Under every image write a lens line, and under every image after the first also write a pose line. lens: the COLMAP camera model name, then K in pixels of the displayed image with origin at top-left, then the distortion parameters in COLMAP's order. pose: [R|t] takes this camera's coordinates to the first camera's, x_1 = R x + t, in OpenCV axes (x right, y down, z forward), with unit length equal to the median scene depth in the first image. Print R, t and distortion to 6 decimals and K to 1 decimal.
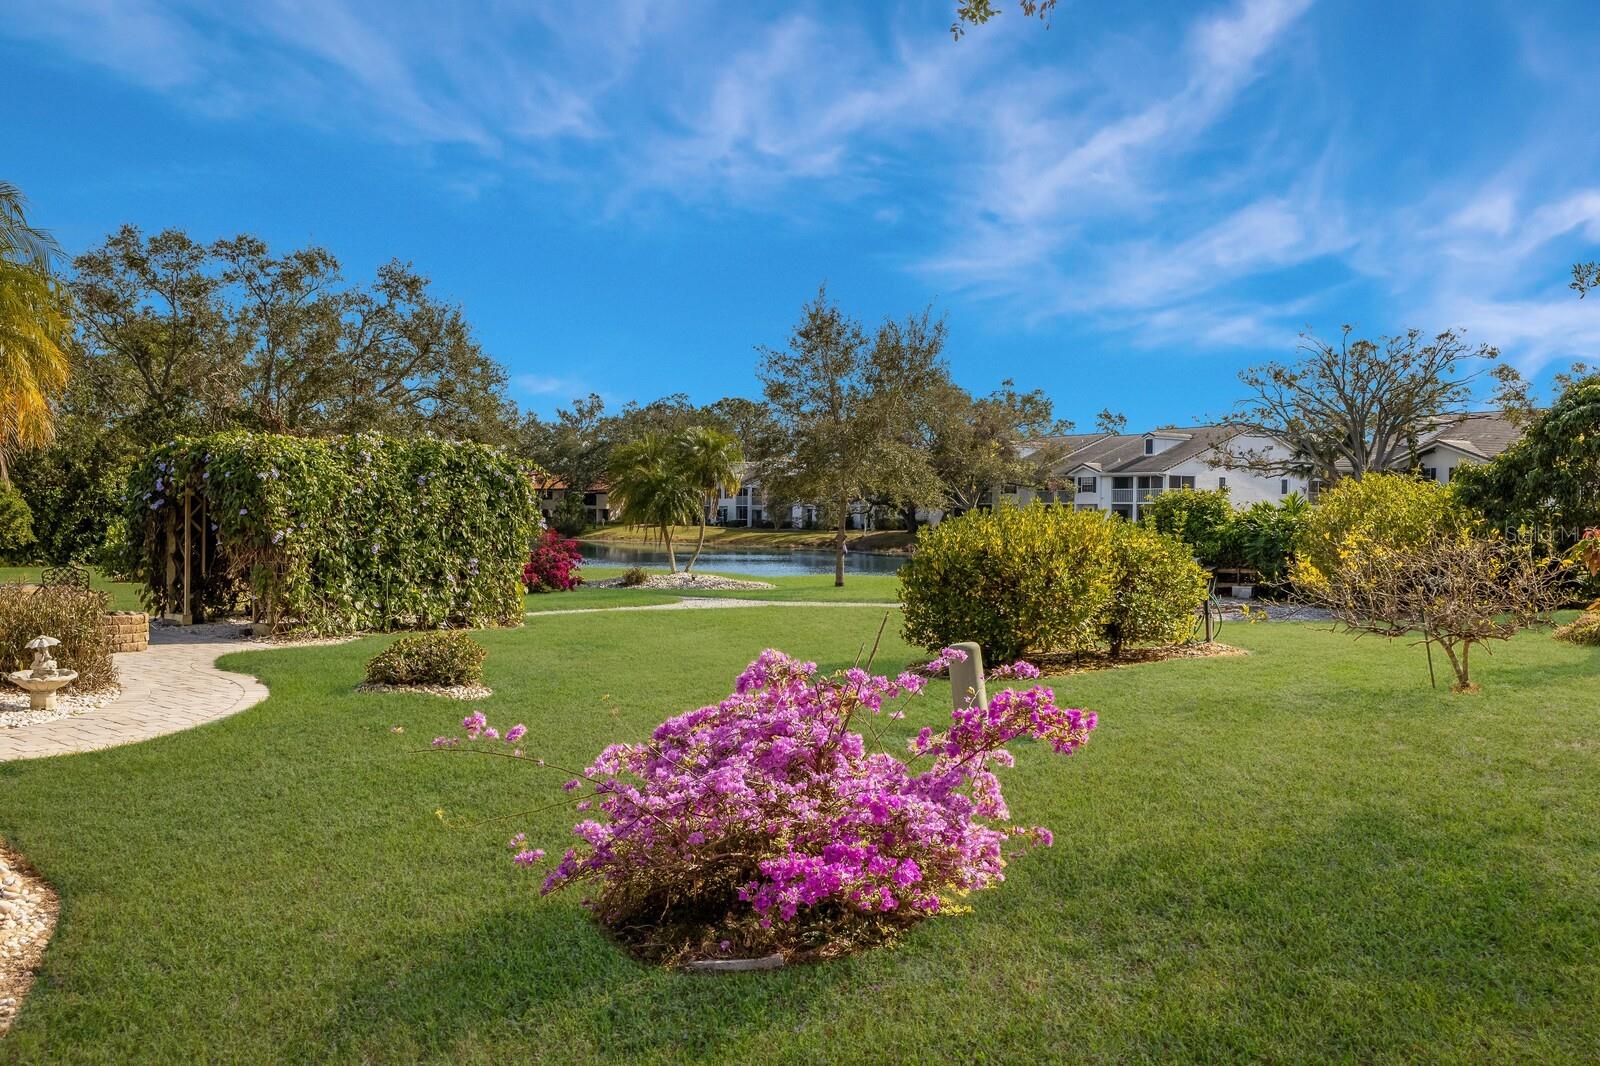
lens RADIAL K [[1340.0, 0, 797.2], [0, 1340.0, 529.4], [0, 0, 1]] dist [0.002092, -0.000815]
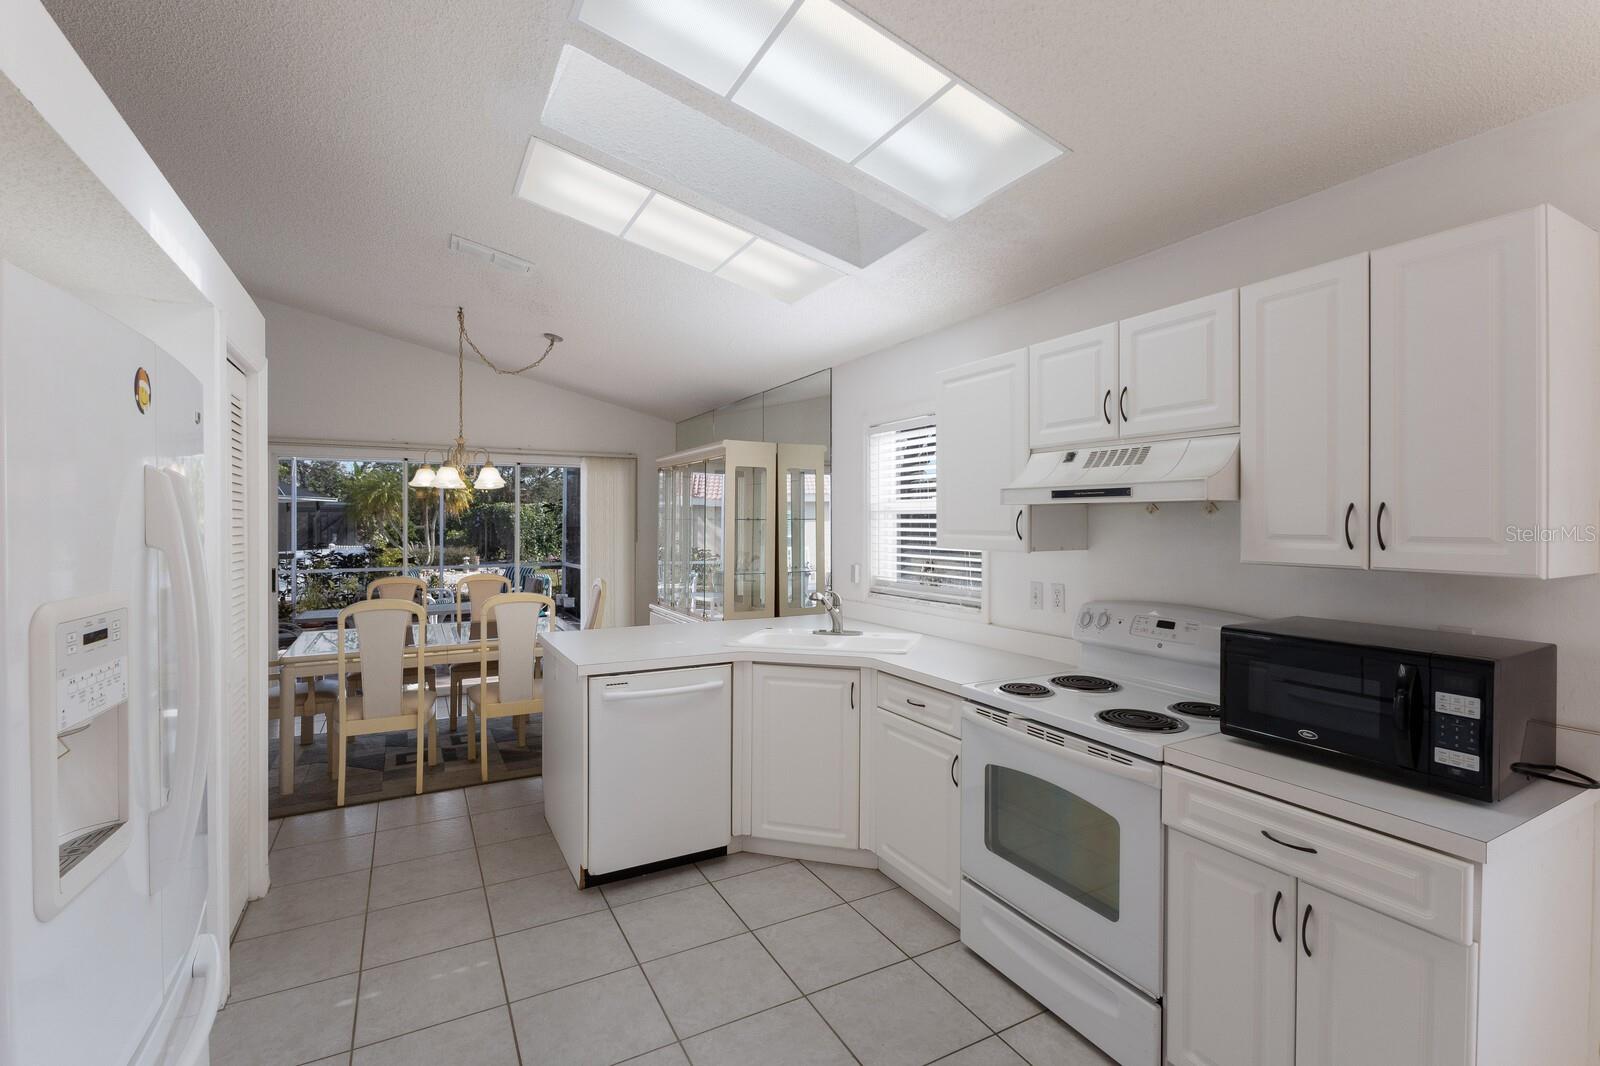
lens RADIAL K [[724.4, 0, 805.4], [0, 724.4, 519.9], [0, 0, 1]] dist [-0.000205, -0.000107]
pose [[0.999481, -0.012811, 0.029566, 0.100831], [0.013129, 0.999858, -0.010557, -0.000665], [-0.029427, 0.010940, 0.999507, -0.293766]]
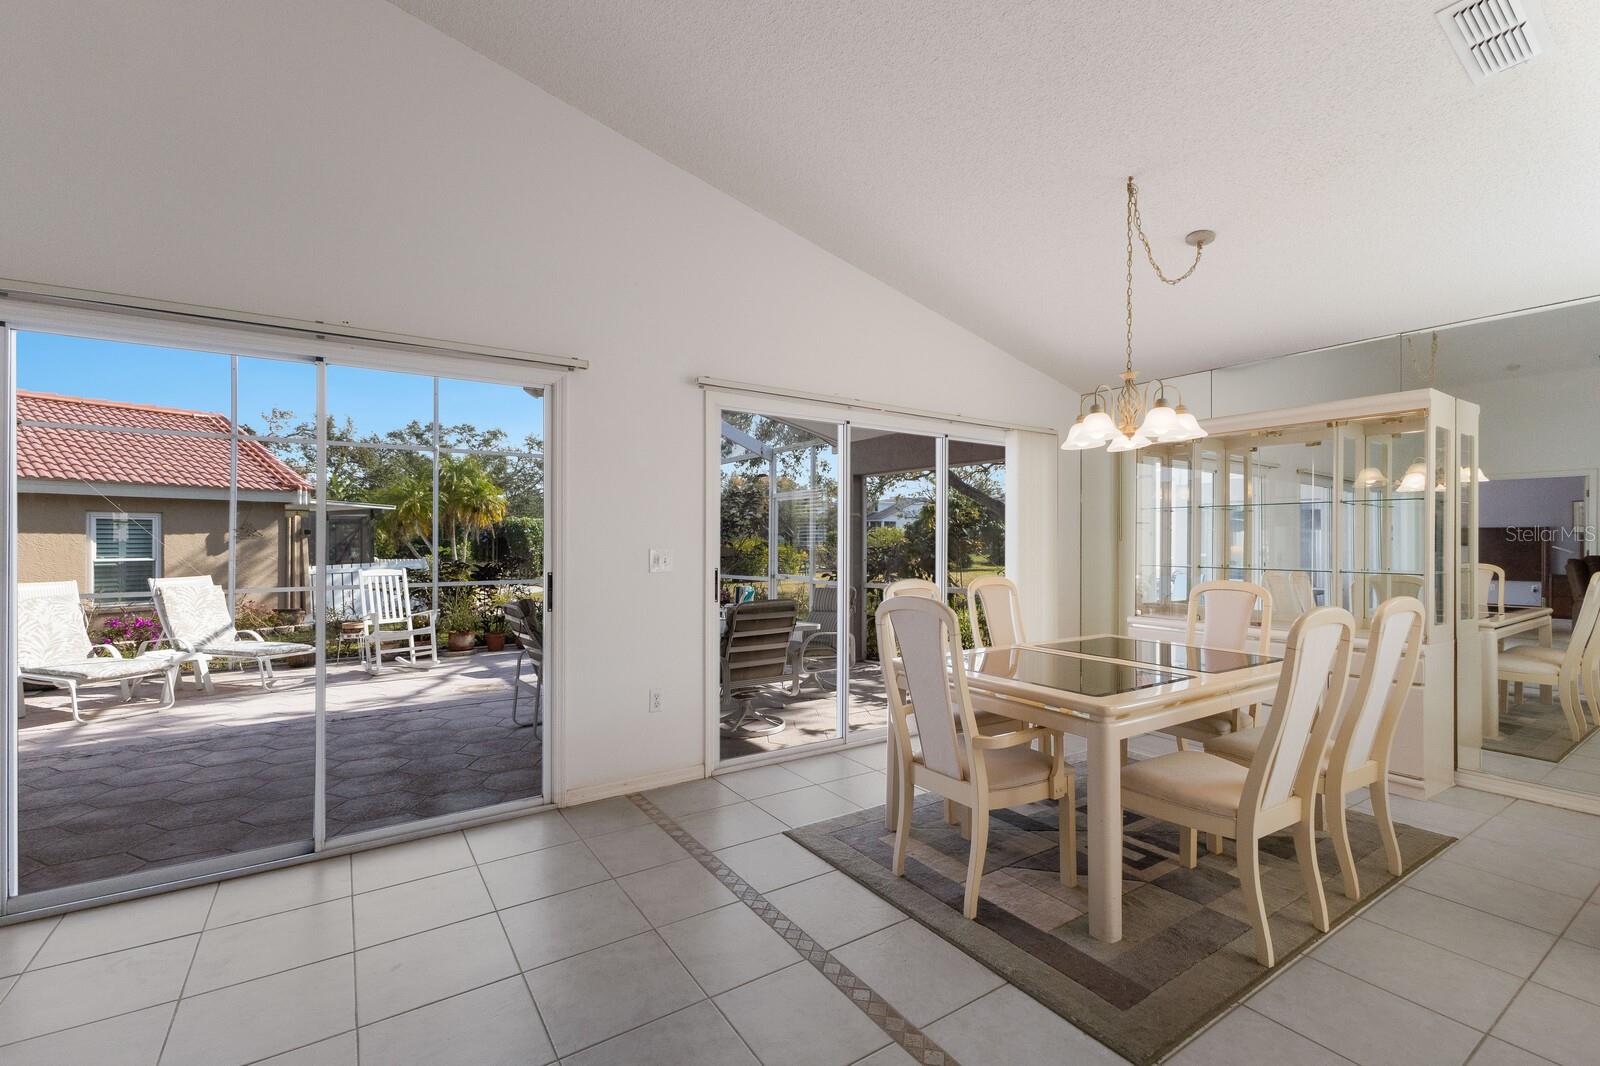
lens RADIAL K [[694.1, 0, 802.8], [0, 694.1, 543.6], [0, 0, 1]] dist [0.003049, -0.000367]
pose [[0.993258, -0.010681, 0.115436, 0.026656], [0.011362, 0.999922, -0.005240, 0.002082], [-0.115371, 0.006516, 0.993301, -0.257562]]
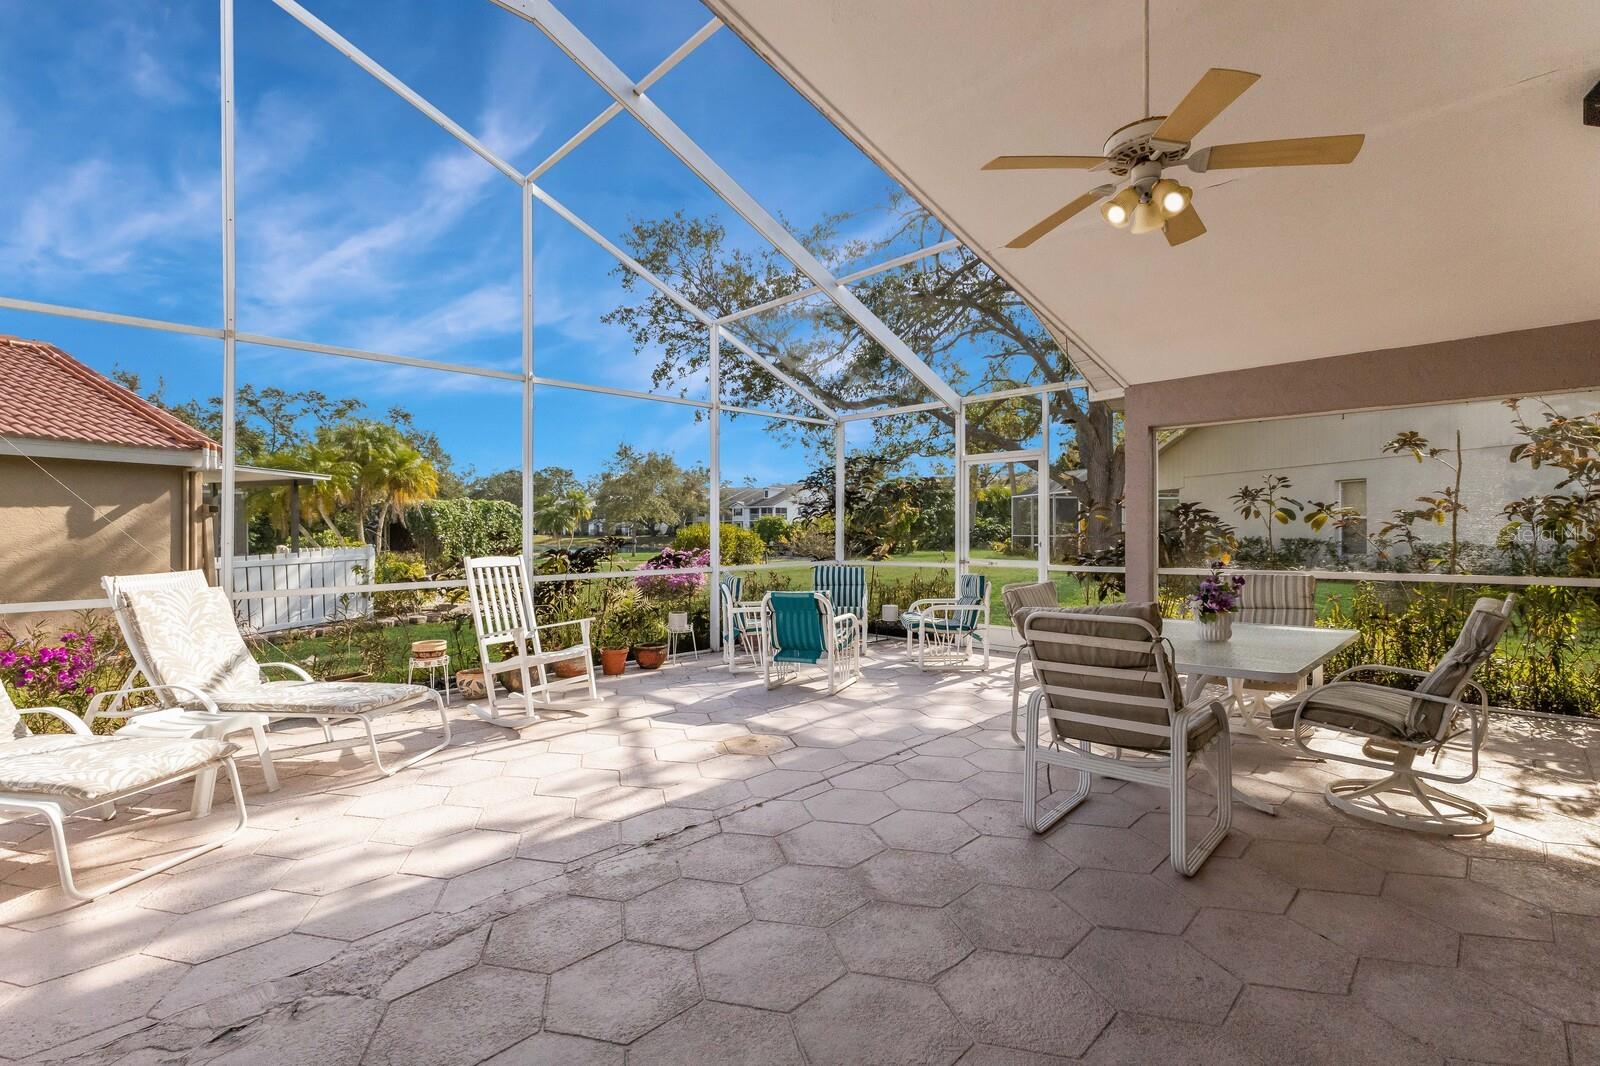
lens RADIAL K [[706.9, 0, 800.0], [0, 706.9, 533.0], [0, 0, 1]] dist [0.005466, -0.001117]
pose [[0.956232, -0.015609, 0.292193, -0.034832], [0.016457, 0.999864, -0.000446, 0.003363], [-0.292146, 0.005235, 0.956359, -0.202378]]
